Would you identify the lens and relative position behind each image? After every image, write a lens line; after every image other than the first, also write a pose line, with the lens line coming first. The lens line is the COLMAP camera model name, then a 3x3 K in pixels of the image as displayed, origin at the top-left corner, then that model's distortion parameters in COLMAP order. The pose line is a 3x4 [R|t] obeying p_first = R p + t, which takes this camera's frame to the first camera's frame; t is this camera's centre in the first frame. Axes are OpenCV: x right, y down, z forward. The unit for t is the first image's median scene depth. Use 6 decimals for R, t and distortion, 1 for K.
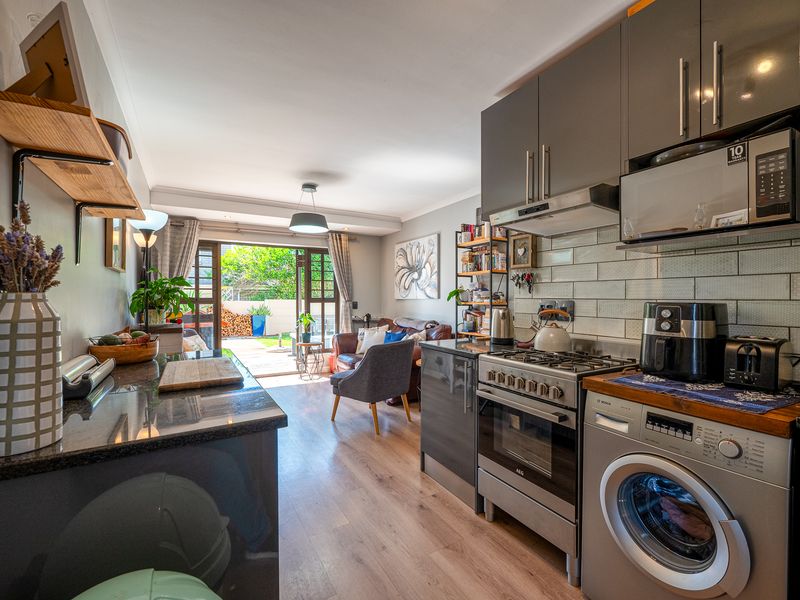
lens RADIAL K [[354.3, 0, 400.0], [0, 354.3, 300.0], [0, 0, 1]] dist [0.000524, 0.000036]
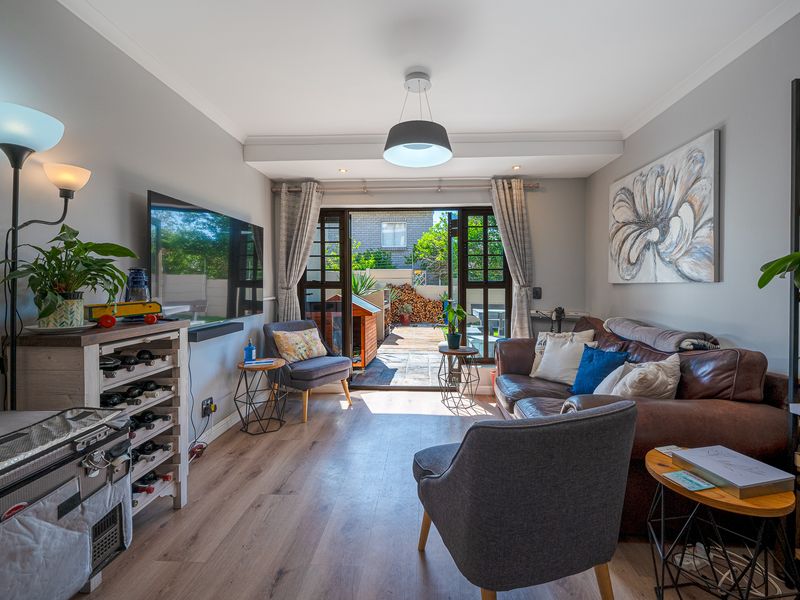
lens RADIAL K [[358.2, 0, 409.1], [0, 358.2, 285.7], [0, 0, 1]] dist [0.001194, -0.000006]
pose [[0.841665, 0.004605, -0.539980, 0.036134], [-0.003356, 0.999989, 0.003297, 0.000719], [0.539990, -0.000963, 0.841671, 0.530187]]
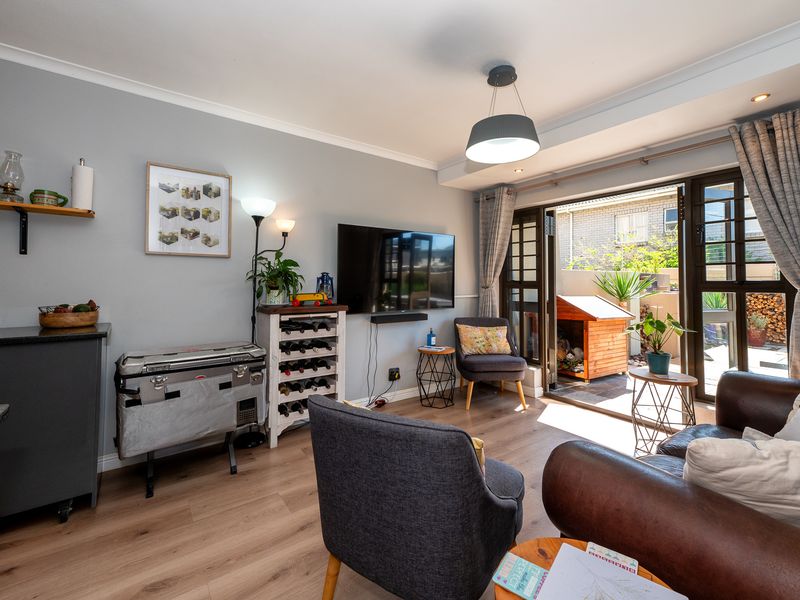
lens RADIAL K [[353.9, 0, 401.0], [0, 353.9, 269.5], [0, 0, 1]] dist [0.001192, 0.000010]
pose [[0.106828, -0.037076, -0.993586, 0.249202], [-0.009478, 0.999221, -0.038305, 0.001541], [0.994232, 0.013509, 0.106393, 0.803678]]
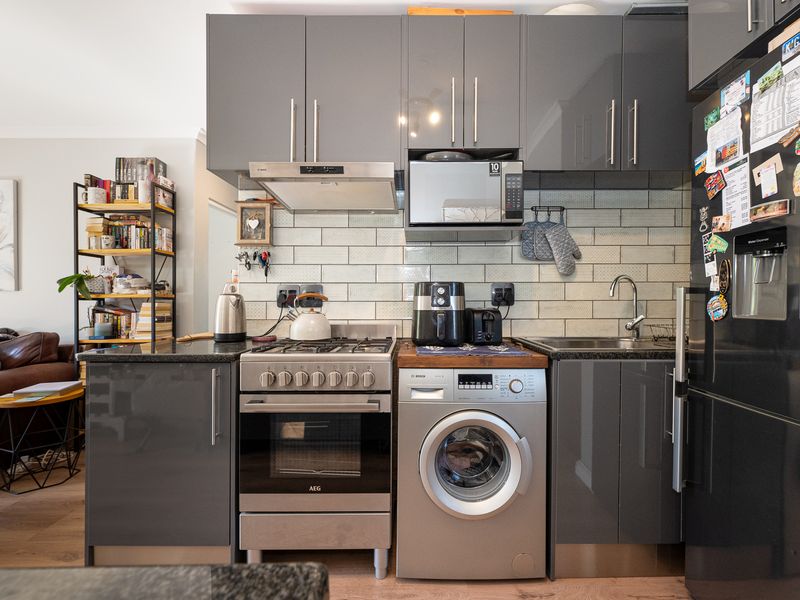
lens RADIAL K [[362.5, 0, 401.9], [0, 362.5, 304.5], [0, 0, 1]] dist [0.001238, 0.000269]
pose [[0.500808, -0.007839, 0.865523, -0.115323], [0.006700, 0.999964, 0.005179, 0.025209], [-0.865532, 0.003206, 0.500843, 0.170071]]
